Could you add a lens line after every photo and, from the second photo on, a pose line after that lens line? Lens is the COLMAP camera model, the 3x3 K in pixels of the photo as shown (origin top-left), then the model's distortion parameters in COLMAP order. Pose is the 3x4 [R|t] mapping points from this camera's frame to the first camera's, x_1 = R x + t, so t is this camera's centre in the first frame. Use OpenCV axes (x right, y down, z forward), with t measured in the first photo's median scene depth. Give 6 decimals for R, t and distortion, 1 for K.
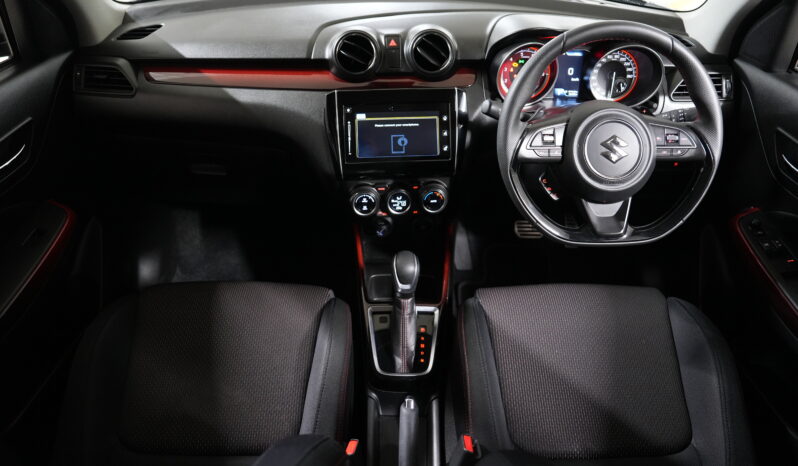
lens RADIAL K [[570.1, 0, 399.0], [0, 570.1, 233.0], [0, 0, 1]] dist [-0.085417, 0.071504]
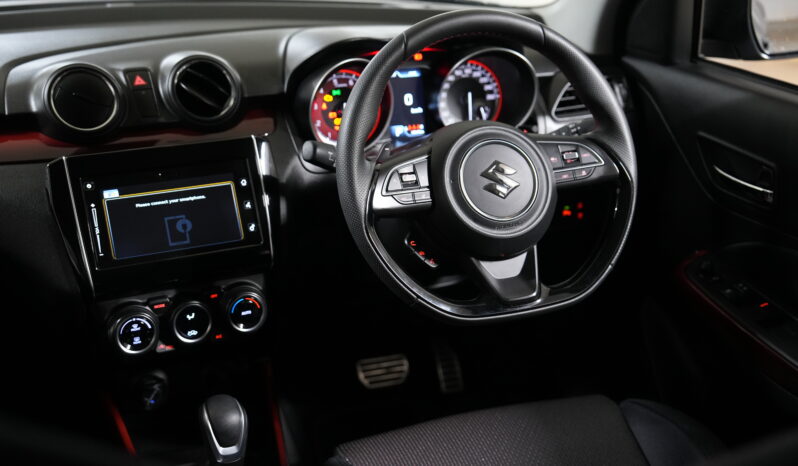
lens RADIAL K [[1143.8, 0, 399.0], [0, 1143.8, 233.0], [0, 0, 1]] dist [0.168599, 0.006630]
pose [[0.939034, -0.131140, 0.317832, -0.175642], [0.205350, 0.955334, -0.212528, 0.167083], [-0.275765, 0.264837, 0.924021, -0.243788]]
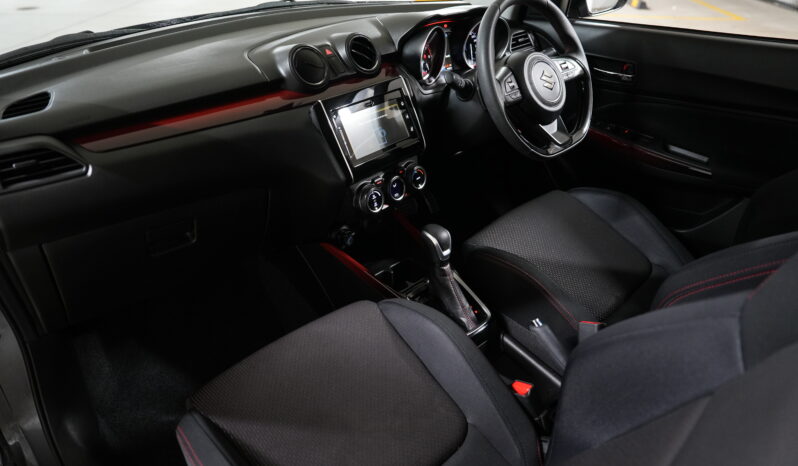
lens RADIAL K [[570.1, 0, 399.0], [0, 570.1, 233.0], [0, 0, 1]] dist [-0.085417, 0.071504]
pose [[0.714128, -0.363973, 0.597951, -0.674046], [0.425322, 0.904051, 0.042338, -0.023282], [-0.555988, 0.224087, 0.800414, 0.171616]]
